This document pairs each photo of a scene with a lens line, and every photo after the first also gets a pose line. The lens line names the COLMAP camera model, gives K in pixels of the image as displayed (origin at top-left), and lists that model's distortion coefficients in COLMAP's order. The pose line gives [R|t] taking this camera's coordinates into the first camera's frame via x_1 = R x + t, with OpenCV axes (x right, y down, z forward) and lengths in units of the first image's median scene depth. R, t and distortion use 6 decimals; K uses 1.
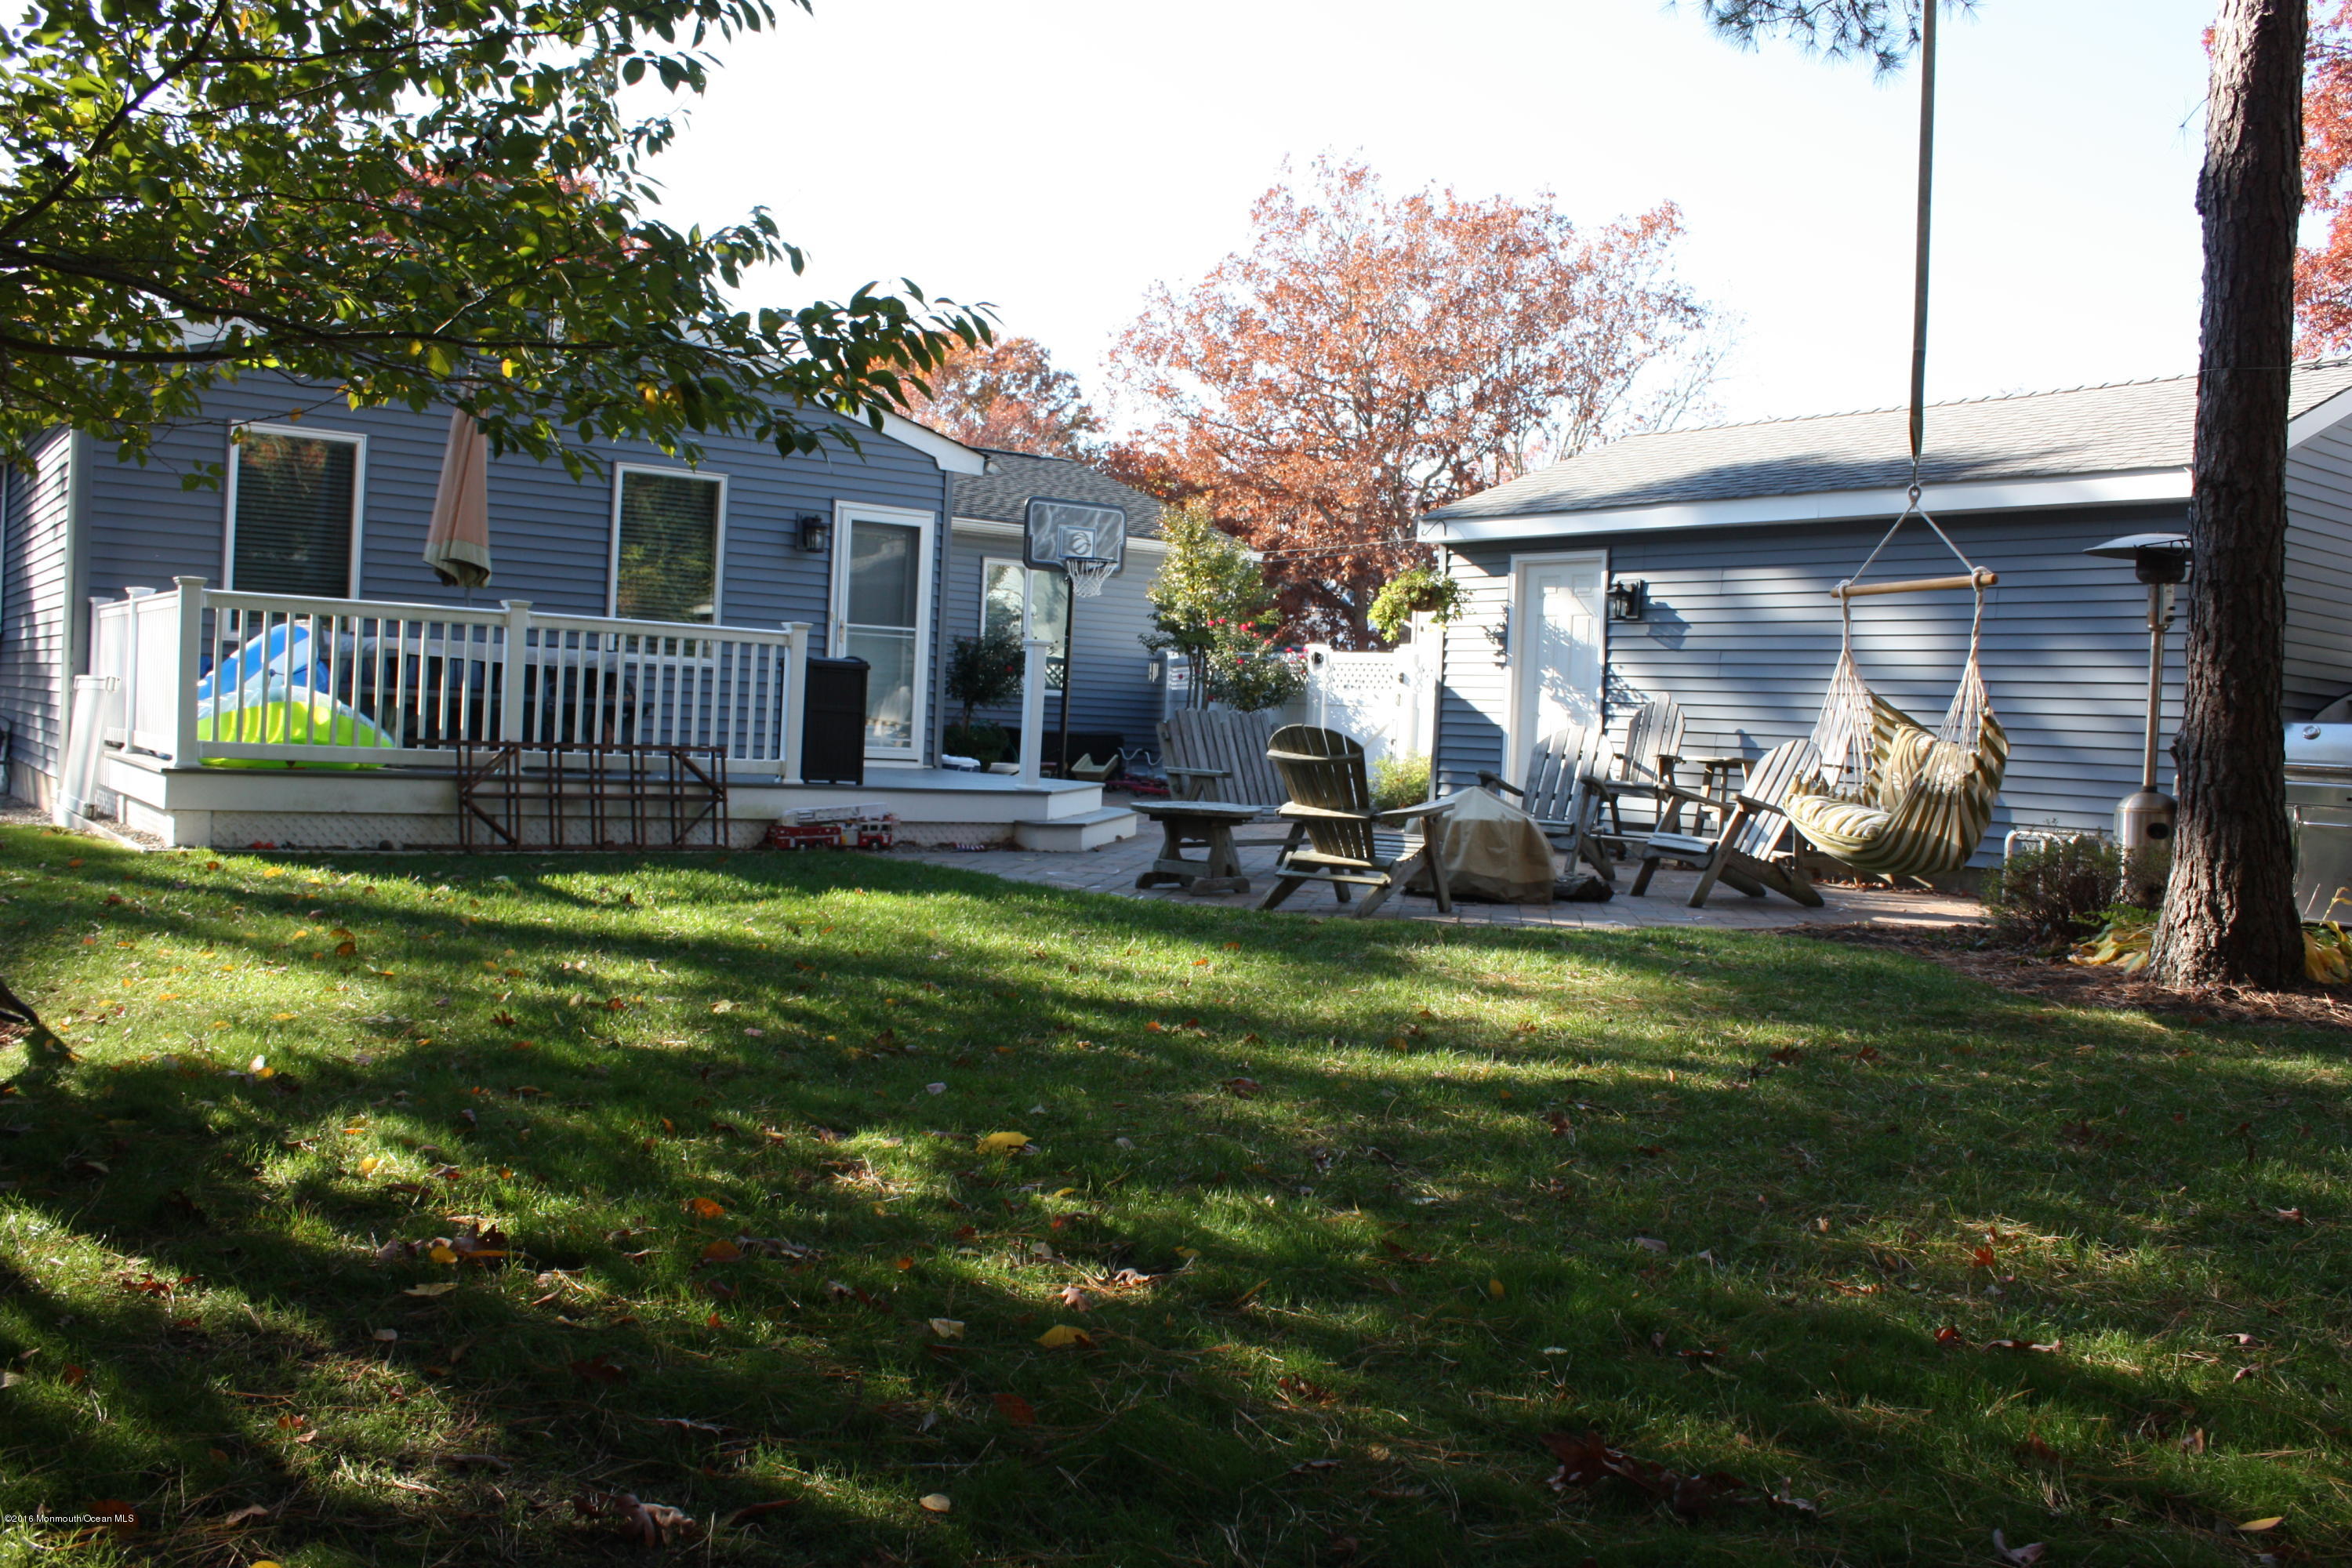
lens RADIAL K [[1983.7, 0, 1176.0], [0, 1983.7, 784.0], [0, 0, 1]] dist [-0.155640, 0.140288]
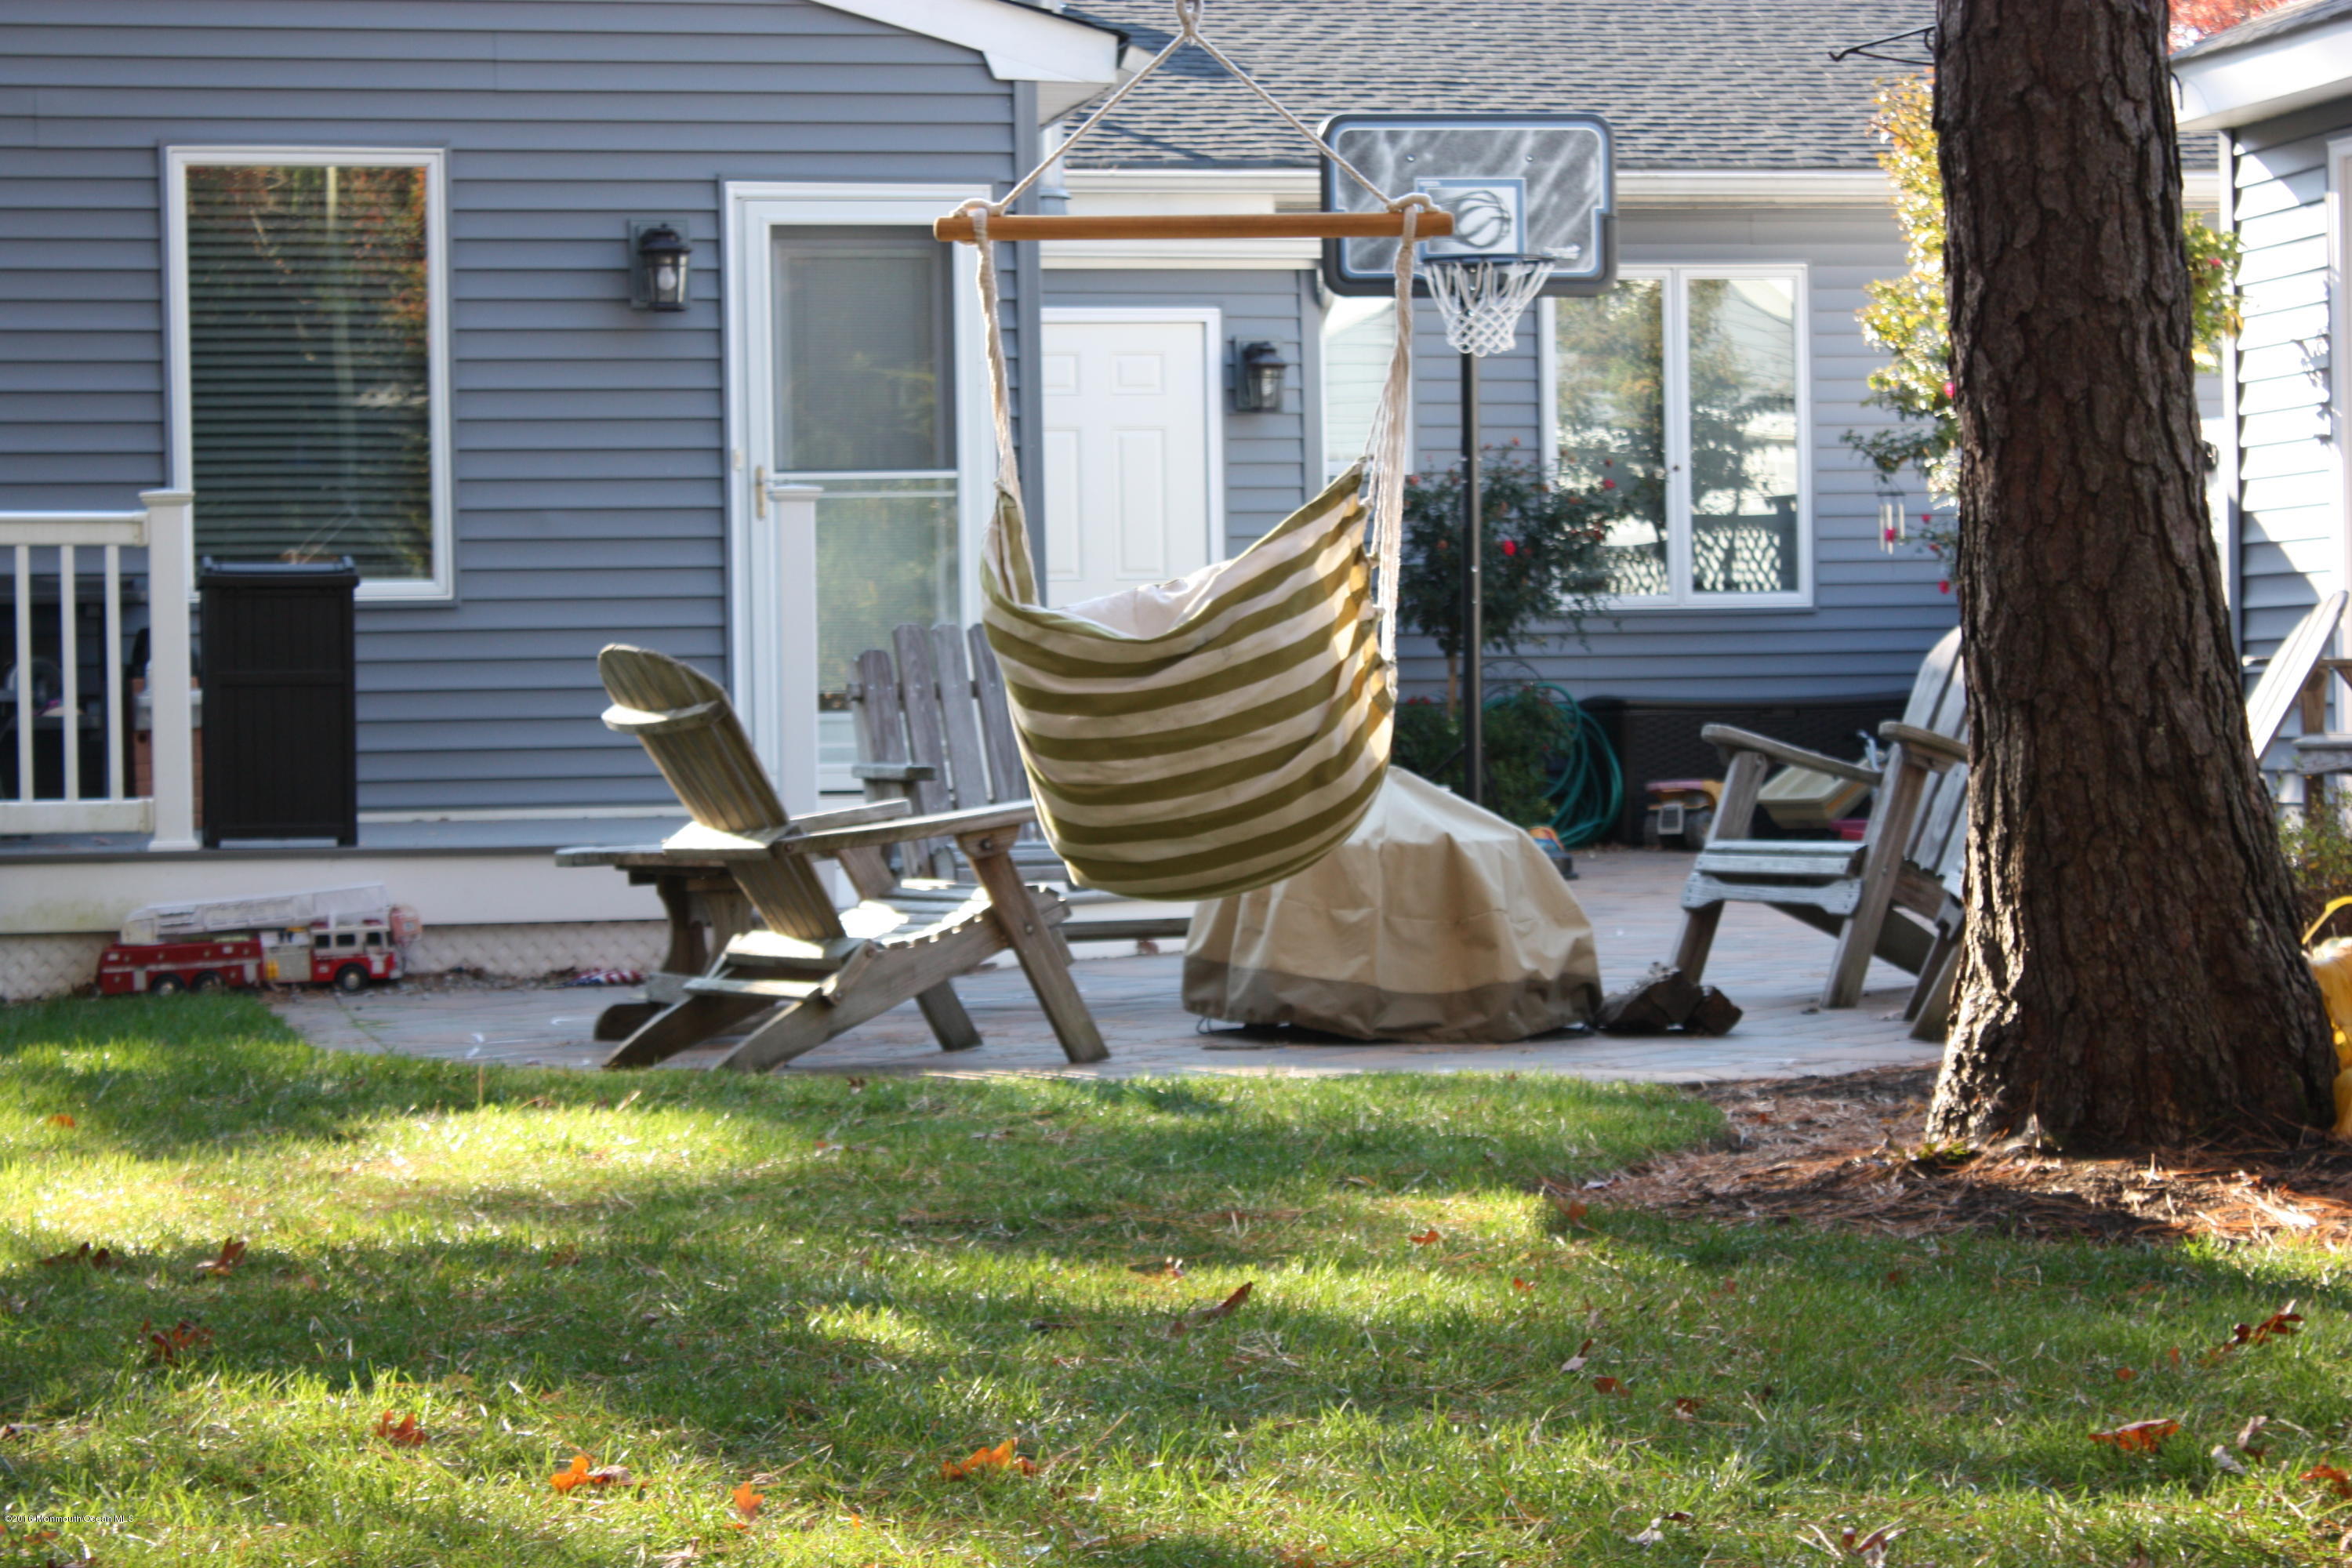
lens RADIAL K [[5682.8, 0, 1176.0], [0, 5682.8, 784.0], [0, 0, 1]] dist [0.082897, 0.438630]
pose [[0.909077, -0.057261, -0.412675, 0.409444], [0.048254, 0.998315, -0.032225, 0.028031], [0.413825, 0.009381, 0.910308, -0.065597]]
